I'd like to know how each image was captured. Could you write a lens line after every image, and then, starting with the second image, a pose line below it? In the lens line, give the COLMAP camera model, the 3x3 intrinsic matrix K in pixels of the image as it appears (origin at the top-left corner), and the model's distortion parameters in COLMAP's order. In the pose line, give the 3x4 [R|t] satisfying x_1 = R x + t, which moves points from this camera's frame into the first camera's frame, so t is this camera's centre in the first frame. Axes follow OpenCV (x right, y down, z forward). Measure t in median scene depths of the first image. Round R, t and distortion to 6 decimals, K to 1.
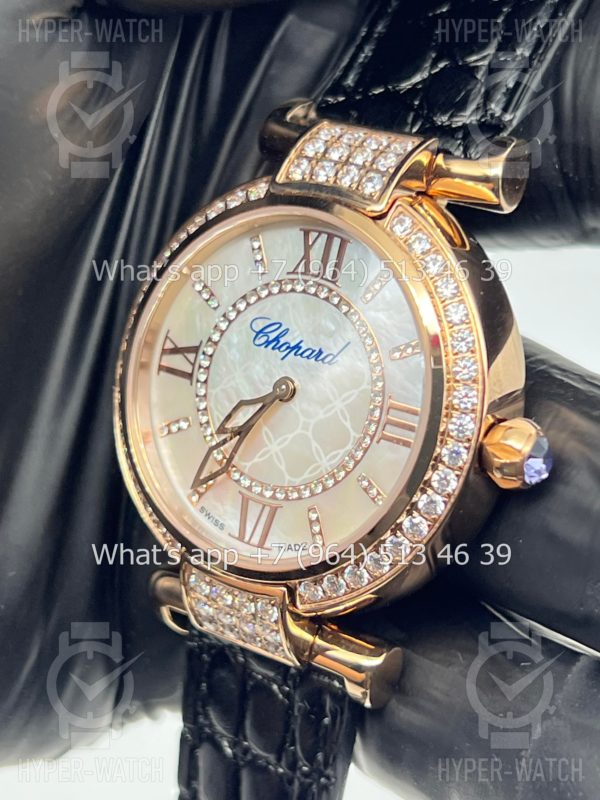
lens RADIAL K [[1903.5, 0, 300.0], [0, 1903.5, 400.0], [0, 0, 1]] dist [0.373739, -6.518074]
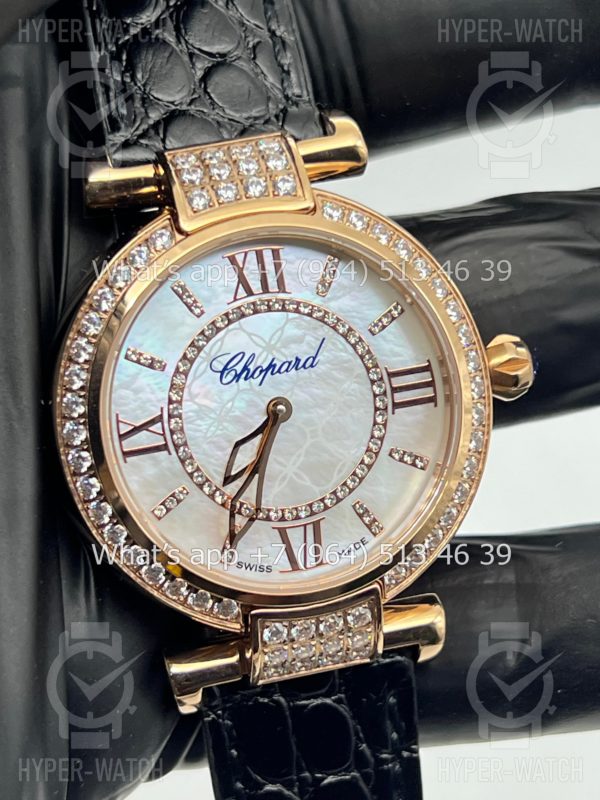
lens RADIAL K [[1903.5, 0, 300.0], [0, 1903.5, 400.0], [0, 0, 1]] dist [0.373739, -6.518074]
pose [[0.628926, -0.376585, 0.680174, -0.666731], [0.388081, 0.910137, 0.145066, -0.148479], [-0.673681, 0.172727, 0.718554, 0.277921]]
